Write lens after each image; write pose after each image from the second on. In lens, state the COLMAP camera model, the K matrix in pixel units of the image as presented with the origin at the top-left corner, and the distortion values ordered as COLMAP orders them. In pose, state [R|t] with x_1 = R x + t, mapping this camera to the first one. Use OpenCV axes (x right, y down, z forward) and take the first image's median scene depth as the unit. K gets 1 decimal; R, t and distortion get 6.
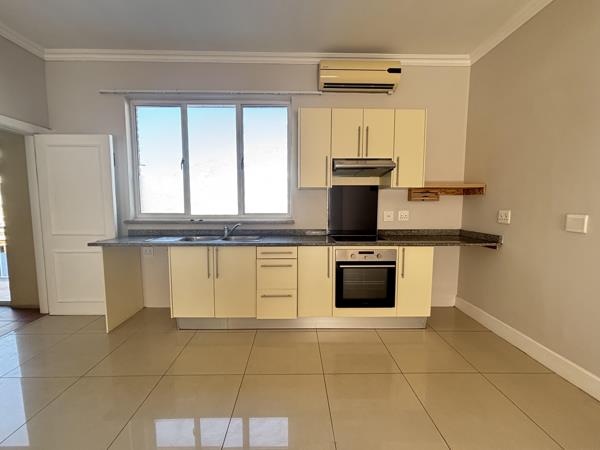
lens RADIAL K [[244.4, 0, 300.8], [0, 244.4, 225.9], [0, 0, 1]] dist [0.000929, 0.000432]
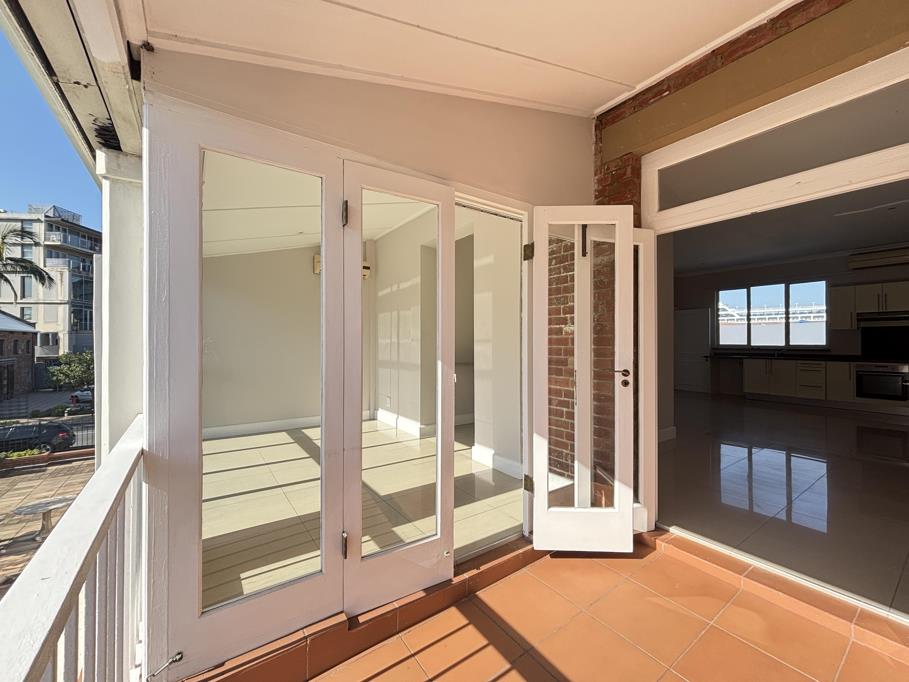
lens RADIAL K [[370.2, 0, 451.9], [0, 370.2, 340.5], [0, 0, 1]] dist [0.000929, 0.000432]
pose [[0.559240, -0.004486, -0.828994, 0.610160], [-0.068500, 0.996316, -0.051601, 0.219661], [0.826171, 0.085644, 0.556872, -2.455900]]
